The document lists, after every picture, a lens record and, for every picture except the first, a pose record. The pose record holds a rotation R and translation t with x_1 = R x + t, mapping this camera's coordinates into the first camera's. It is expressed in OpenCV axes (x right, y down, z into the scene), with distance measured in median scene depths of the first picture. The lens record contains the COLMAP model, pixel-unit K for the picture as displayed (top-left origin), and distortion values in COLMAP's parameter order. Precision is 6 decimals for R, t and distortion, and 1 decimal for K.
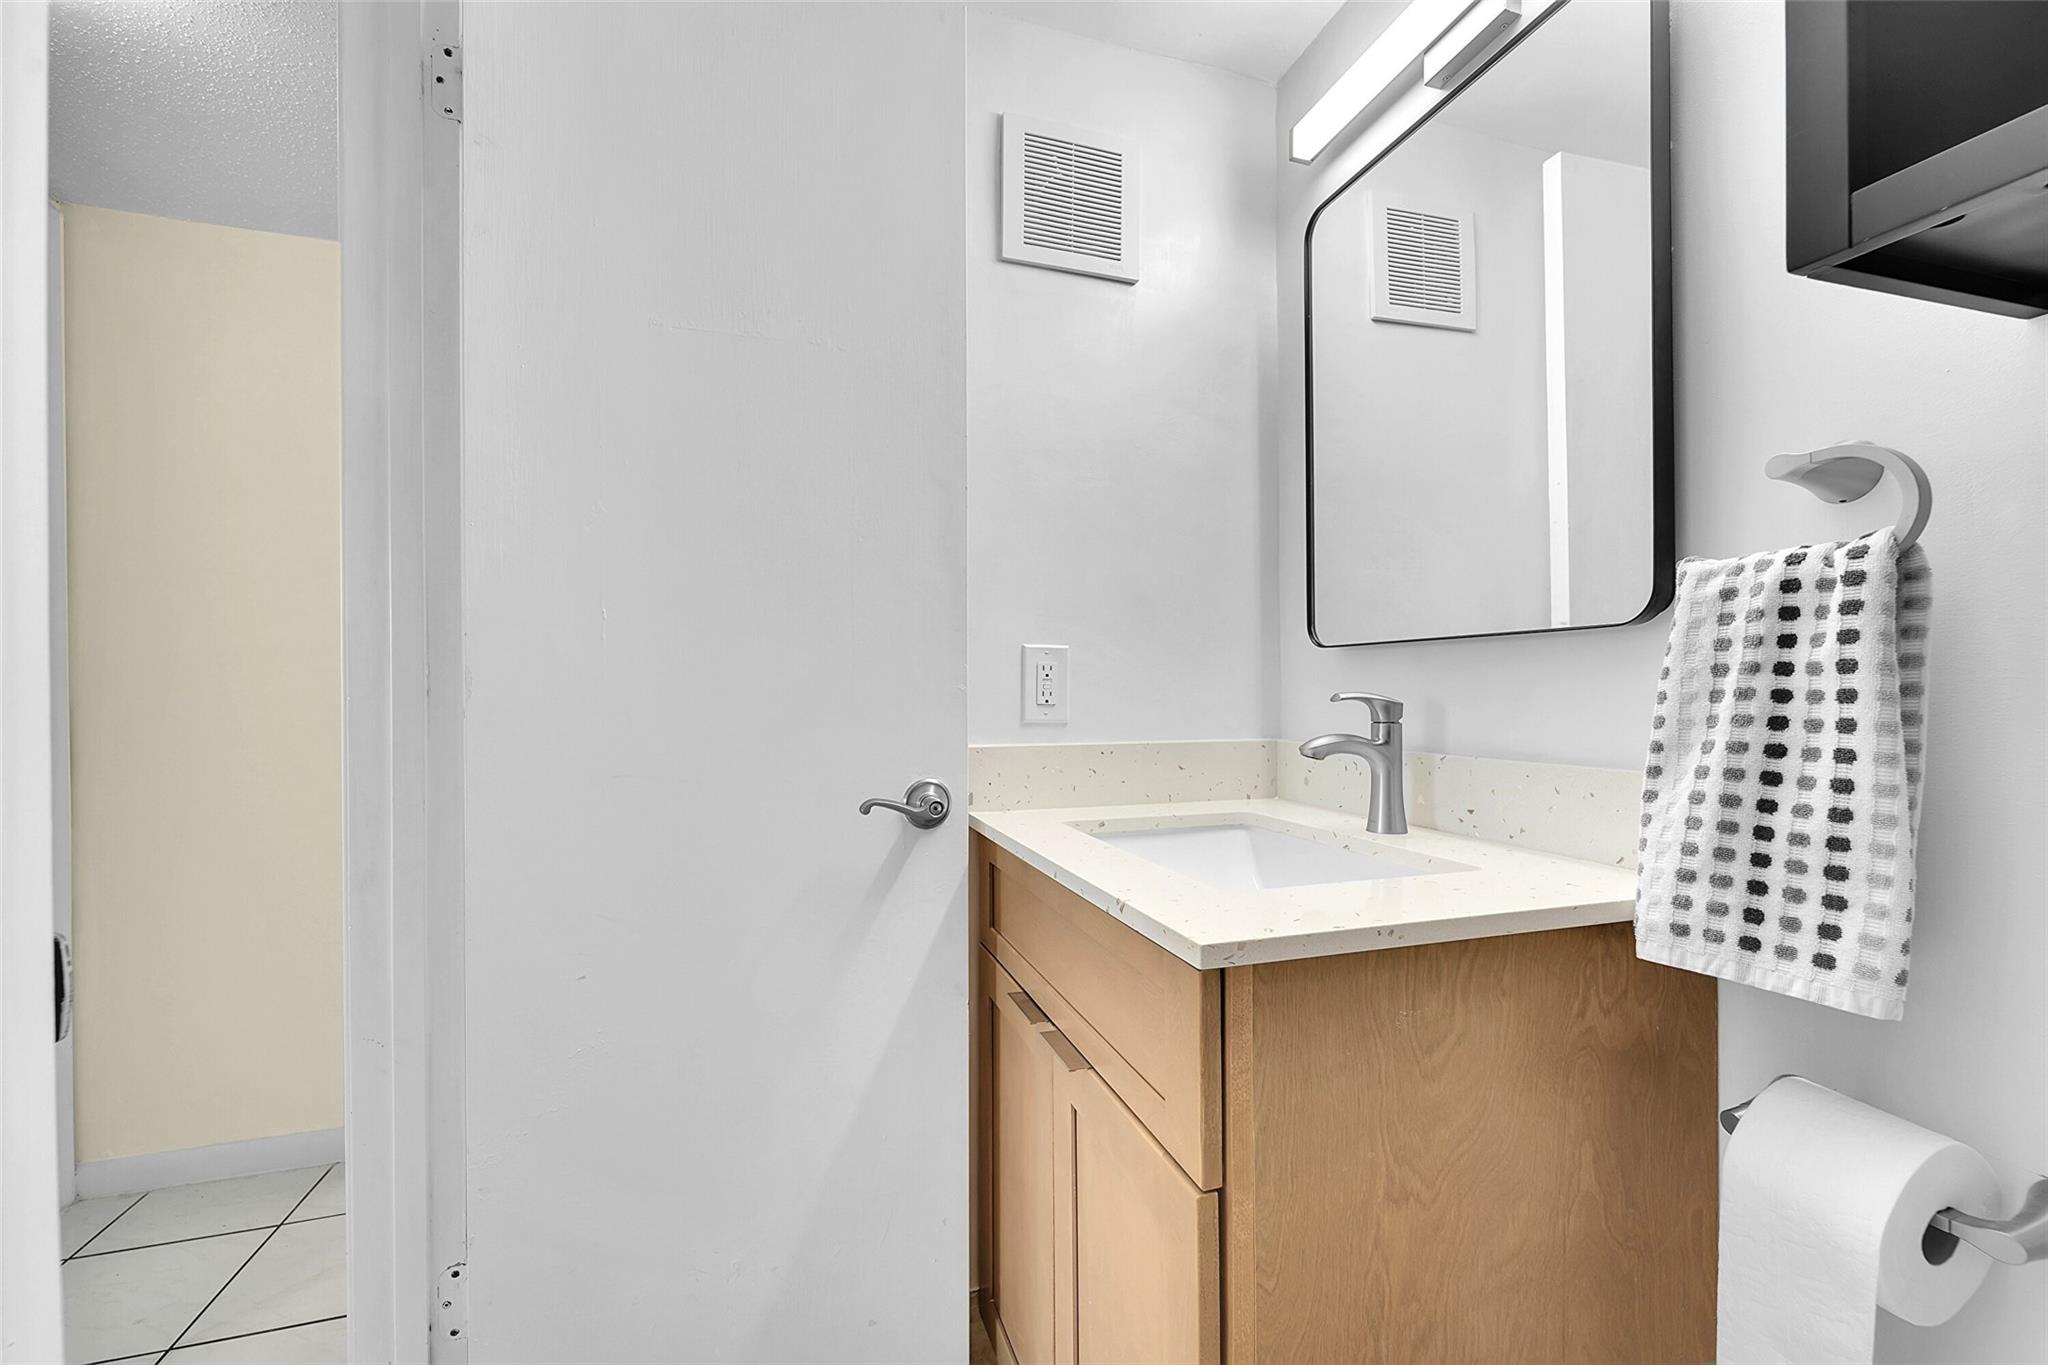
lens RADIAL K [[835.6, 0, 1016.2], [0, 835.6, 695.1], [0, 0, 1]] dist [0.003885, -0.000158]
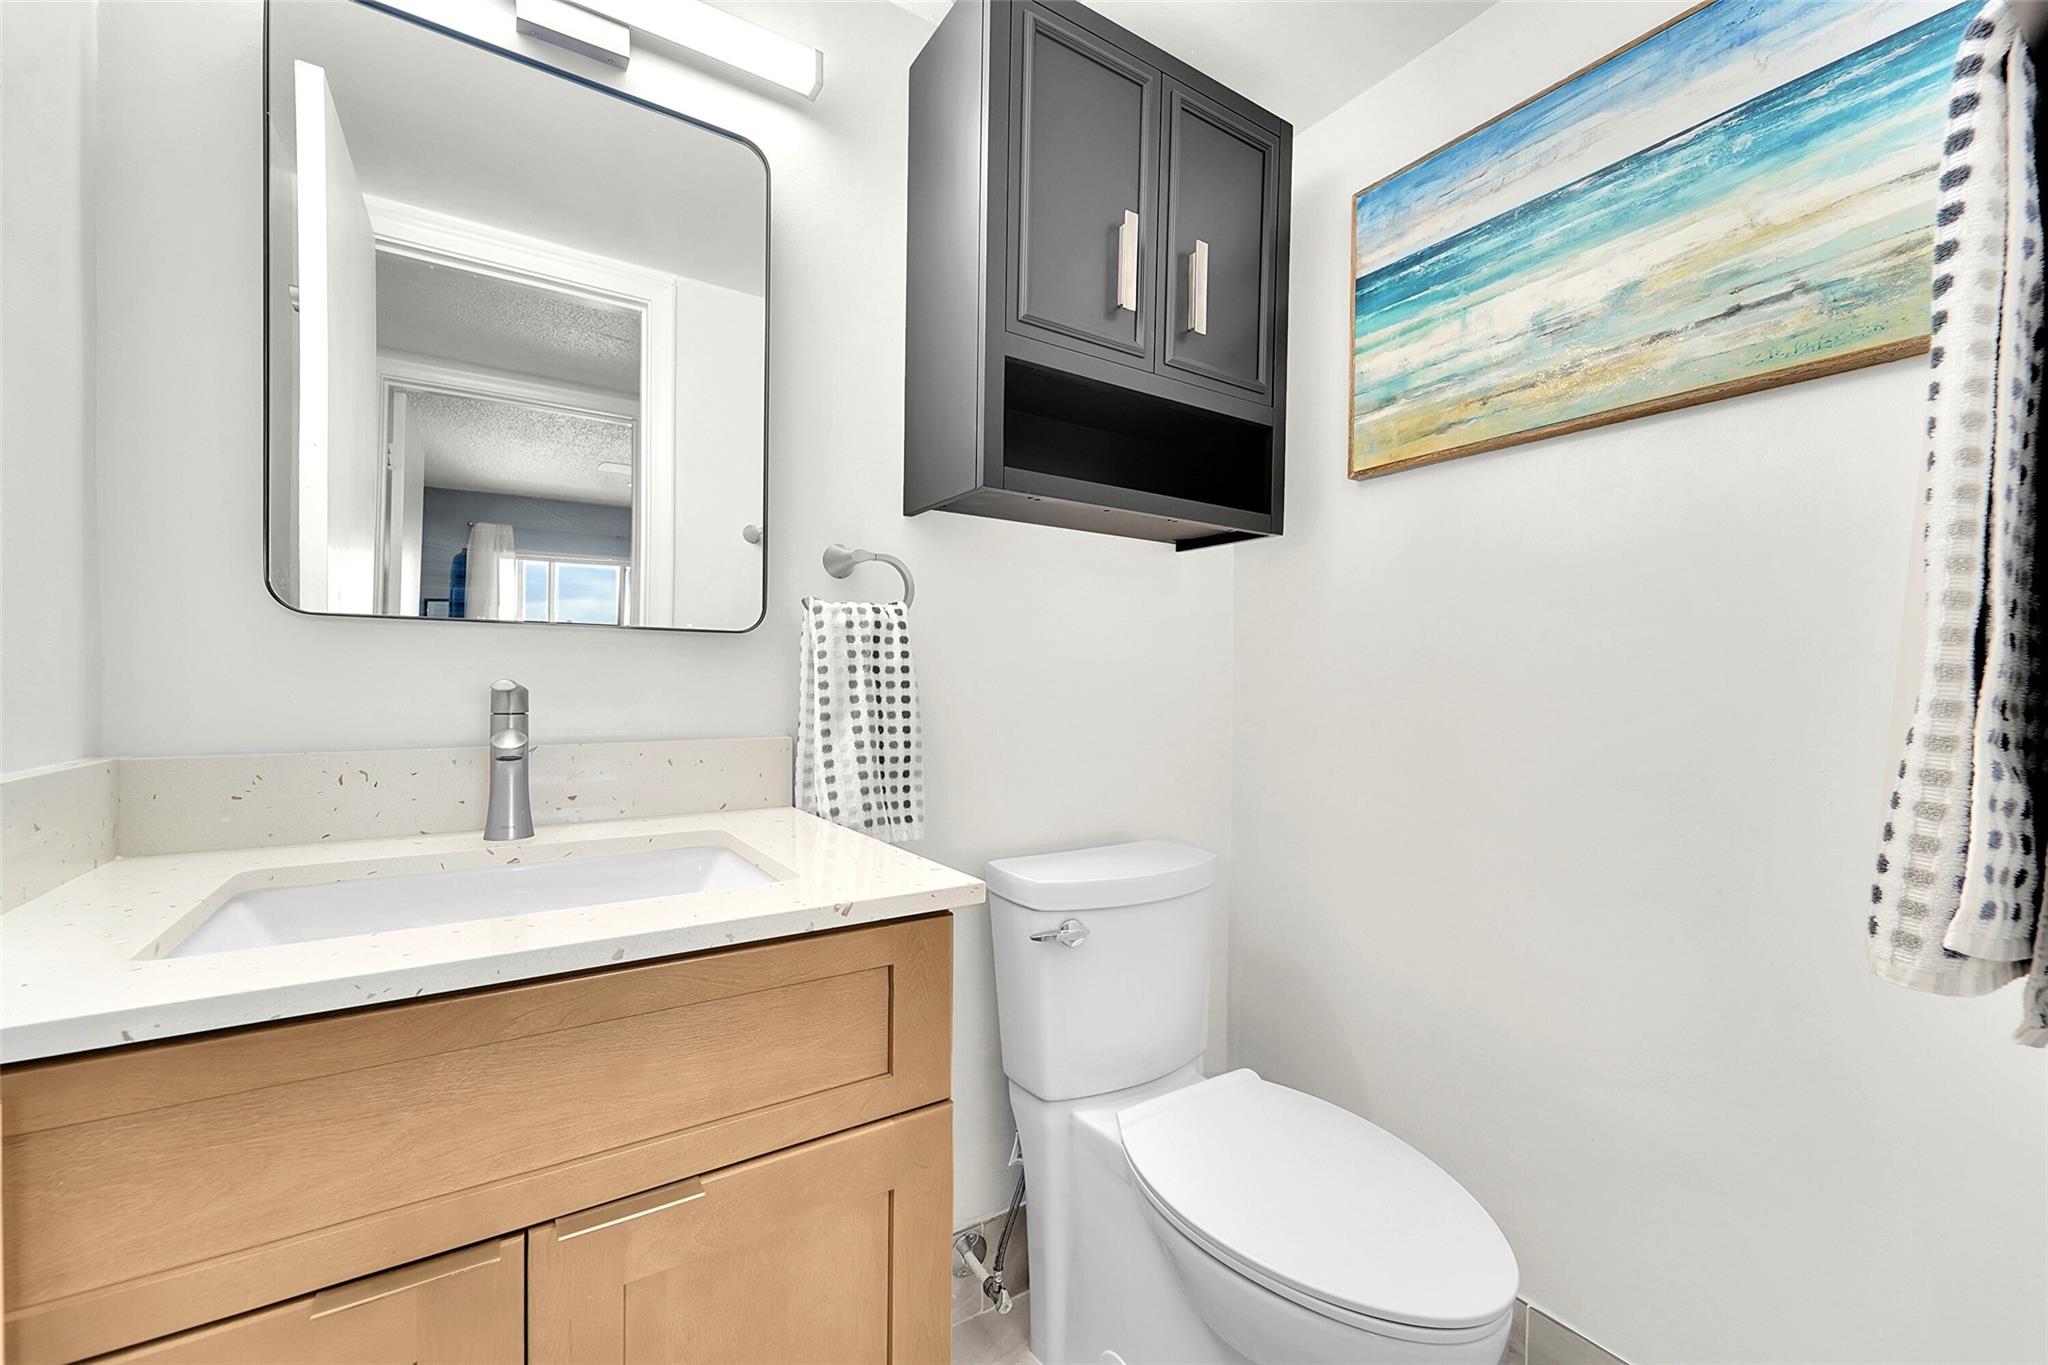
lens RADIAL K [[835.6, 0, 1016.2], [0, 835.6, 695.1], [0, 0, 1]] dist [0.003885, -0.000158]
pose [[-0.279655, -0.010073, 0.960048, -0.865946], [-0.000850, 0.999947, 0.010244, 0.005072], [-0.960100, 0.002049, -0.279648, 1.140520]]
